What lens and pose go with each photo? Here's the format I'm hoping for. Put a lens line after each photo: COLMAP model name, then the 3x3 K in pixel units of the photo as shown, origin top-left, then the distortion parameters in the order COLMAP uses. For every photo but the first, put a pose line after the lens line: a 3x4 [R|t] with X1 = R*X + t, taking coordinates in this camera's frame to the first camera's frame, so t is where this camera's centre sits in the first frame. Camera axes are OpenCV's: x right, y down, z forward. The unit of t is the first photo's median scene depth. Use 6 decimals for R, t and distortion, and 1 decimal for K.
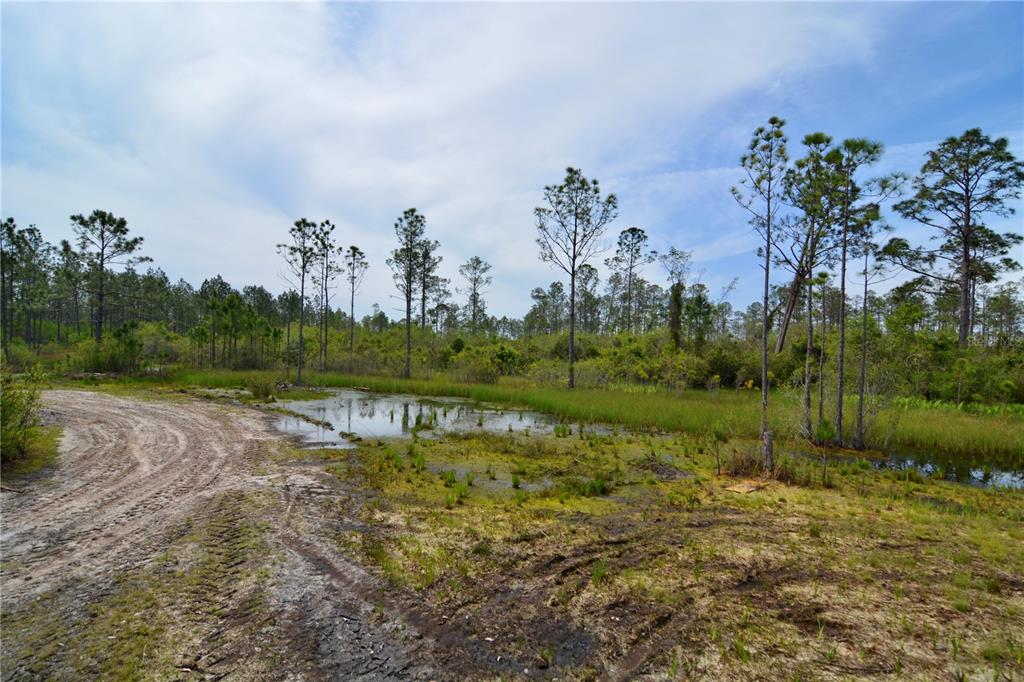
lens RADIAL K [[487.4, 0, 512.0], [0, 487.4, 341.0], [0, 0, 1]] dist [-0.002473, -0.010310]
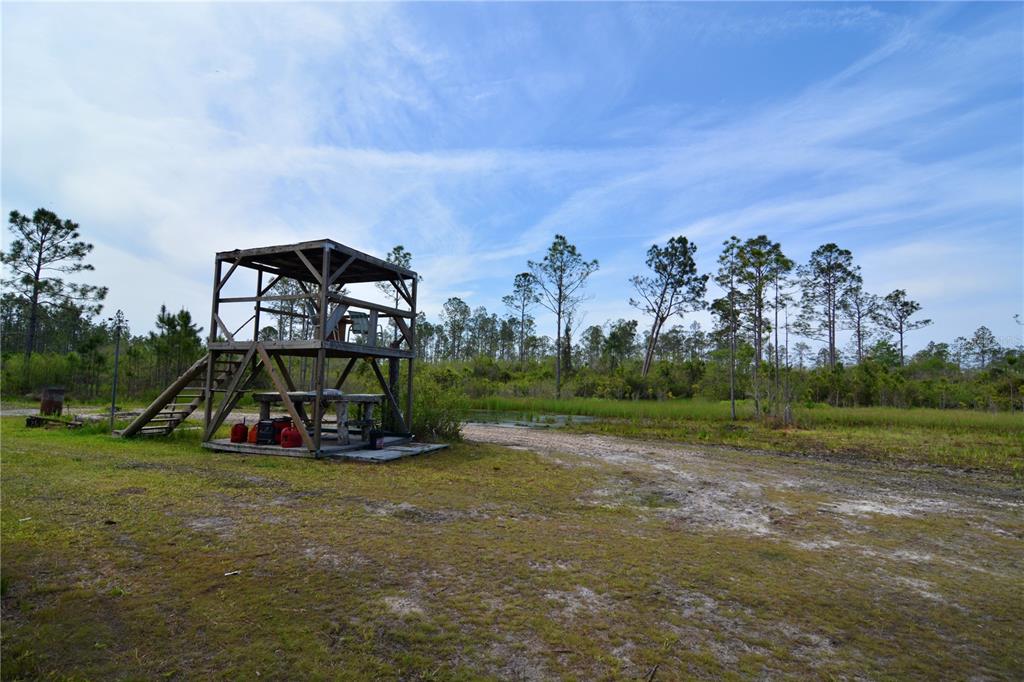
lens RADIAL K [[487.4, 0, 512.0], [0, 487.4, 341.0], [0, 0, 1]] dist [-0.002473, -0.010310]
pose [[0.919615, 0.032227, 0.391498, -0.432551], [-0.008086, 0.997971, -0.063156, 0.020334], [-0.392739, 0.054914, 0.918009, -0.143945]]
